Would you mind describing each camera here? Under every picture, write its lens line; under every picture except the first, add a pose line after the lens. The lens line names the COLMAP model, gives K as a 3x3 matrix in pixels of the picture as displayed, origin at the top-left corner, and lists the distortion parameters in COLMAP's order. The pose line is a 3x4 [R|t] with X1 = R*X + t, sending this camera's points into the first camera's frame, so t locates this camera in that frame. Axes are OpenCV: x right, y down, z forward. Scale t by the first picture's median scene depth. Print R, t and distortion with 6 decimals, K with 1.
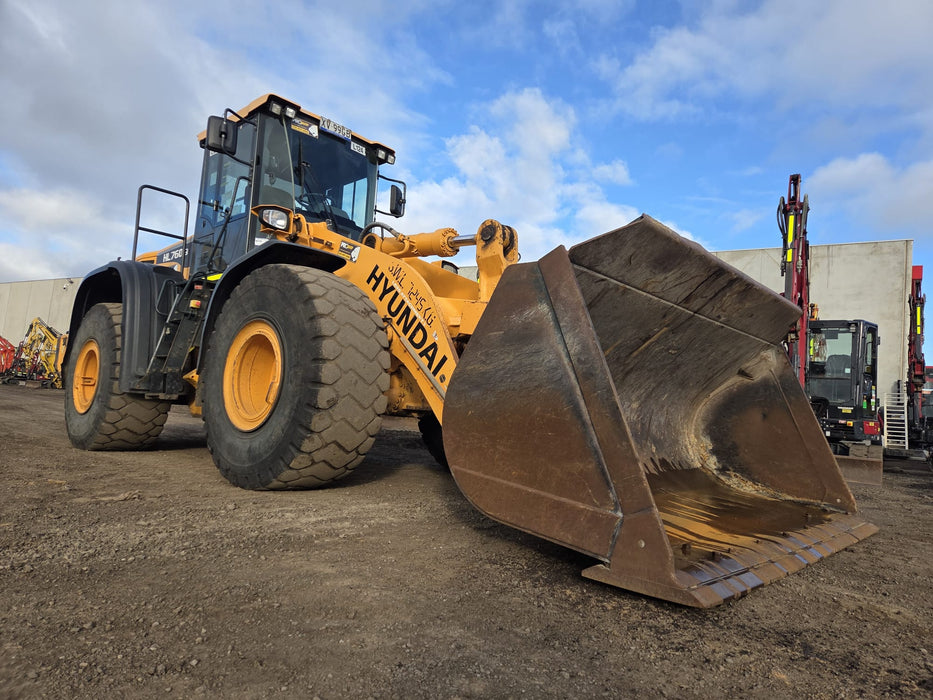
lens RADIAL K [[615.7, 0, 476.5], [0, 615.7, 352.1], [0, 0, 1]] dist [0.093214, -0.074085]
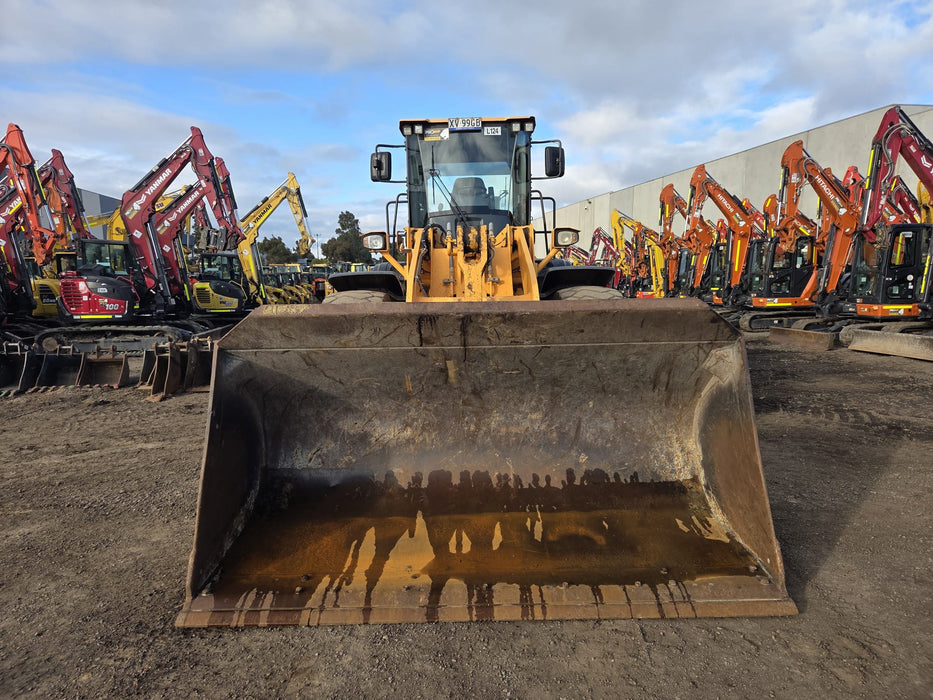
lens RADIAL K [[618.7, 0, 467.0], [0, 618.7, 352.5], [0, 0, 1]] dist [0.088480, -0.069758]
pose [[0.662487, 0.001306, -0.749073, 0.809090], [0.139973, 0.982169, 0.125507, -0.131493], [0.735880, -0.187996, 0.650491, 0.279754]]
